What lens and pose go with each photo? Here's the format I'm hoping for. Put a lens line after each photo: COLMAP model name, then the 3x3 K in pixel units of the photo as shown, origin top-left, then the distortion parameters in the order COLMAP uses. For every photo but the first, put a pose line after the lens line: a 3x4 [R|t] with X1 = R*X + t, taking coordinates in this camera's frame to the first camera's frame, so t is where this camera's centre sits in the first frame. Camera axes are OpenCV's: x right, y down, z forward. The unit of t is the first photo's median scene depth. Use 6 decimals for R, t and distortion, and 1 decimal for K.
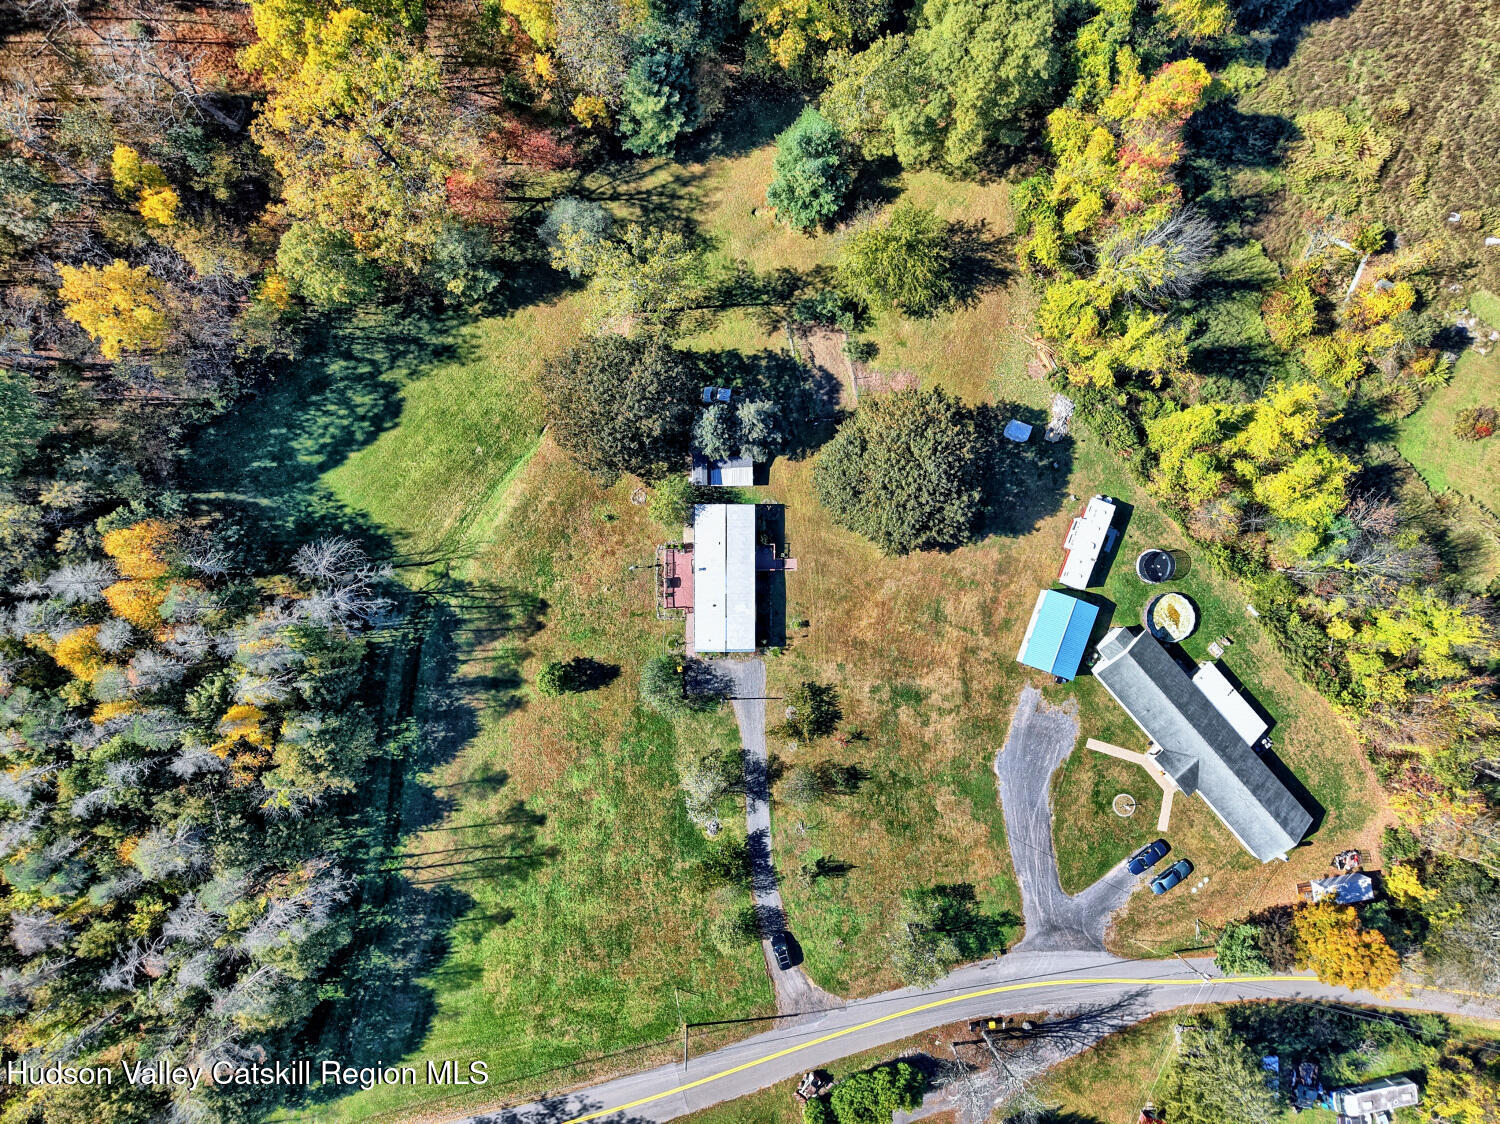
lens RADIAL K [[1013.9, 0, 750.7], [0, 1013.9, 567.4], [0, 0, 1]] dist [0.019402, -0.018710]
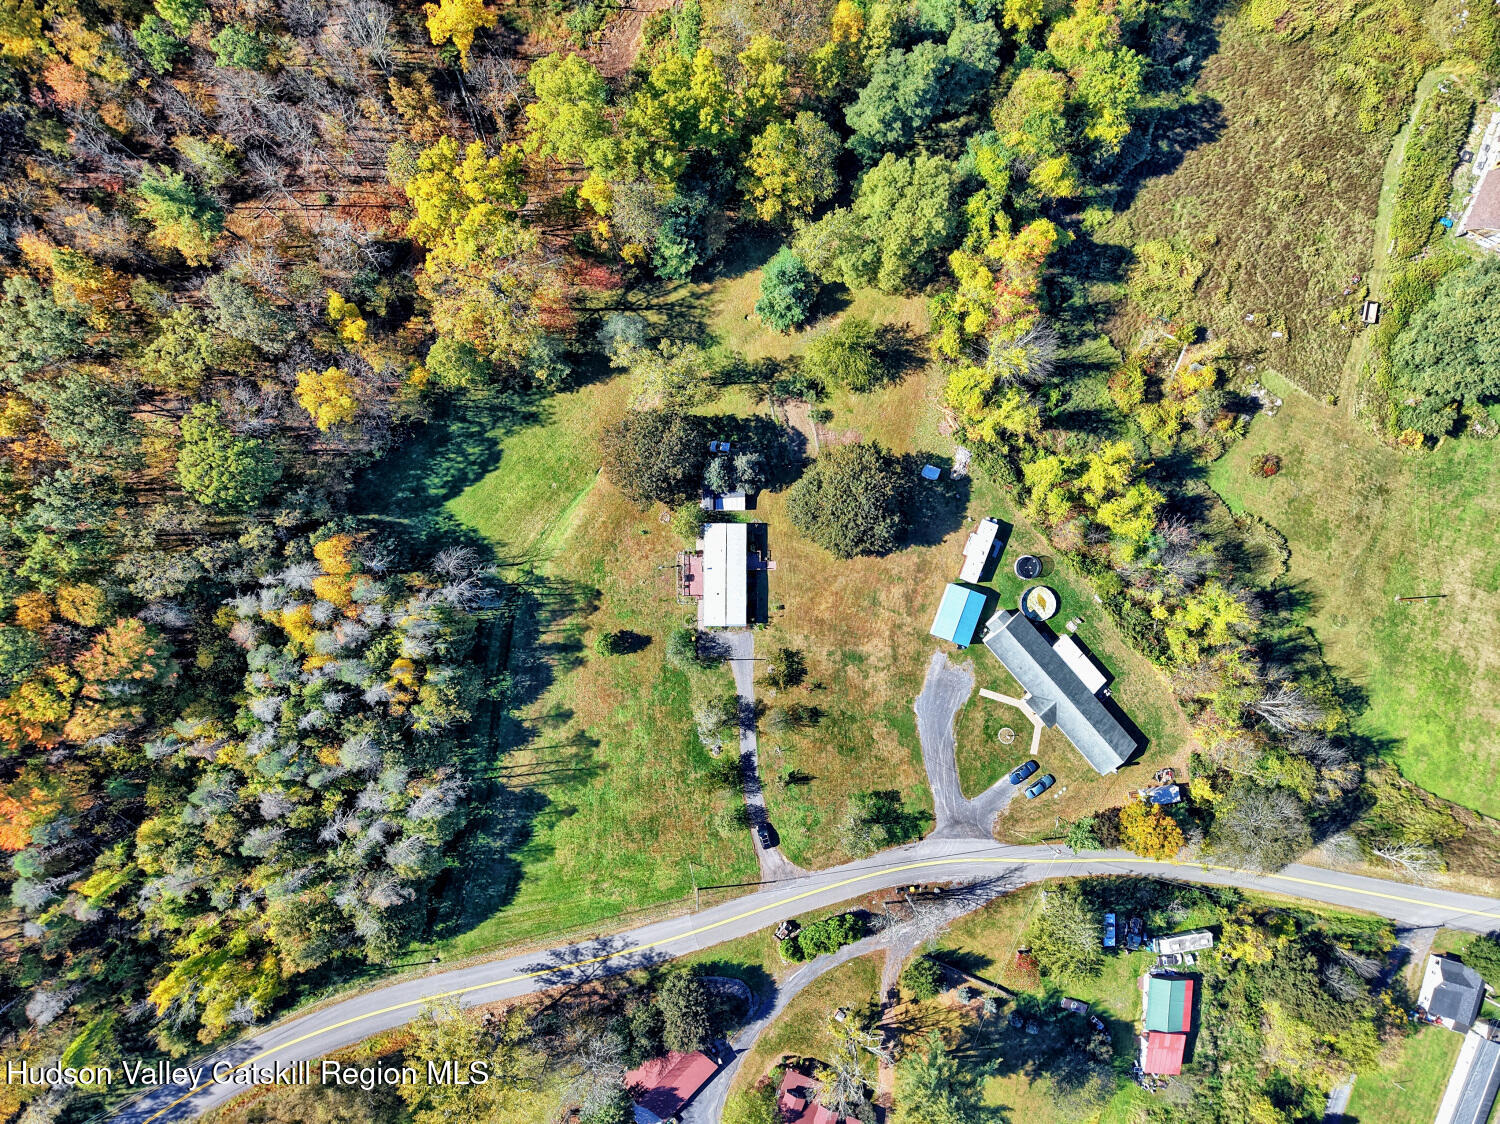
lens RADIAL K [[1013.9, 0, 747.3], [0, 1013.9, 555.3], [0, 0, 1]] dist [0.019402, -0.018710]
pose [[0.999978, 0.002281, -0.006268, 0.014716], [-0.002352, 0.999934, -0.011274, -0.001024], [0.006242, 0.011289, 0.999917, -0.431836]]
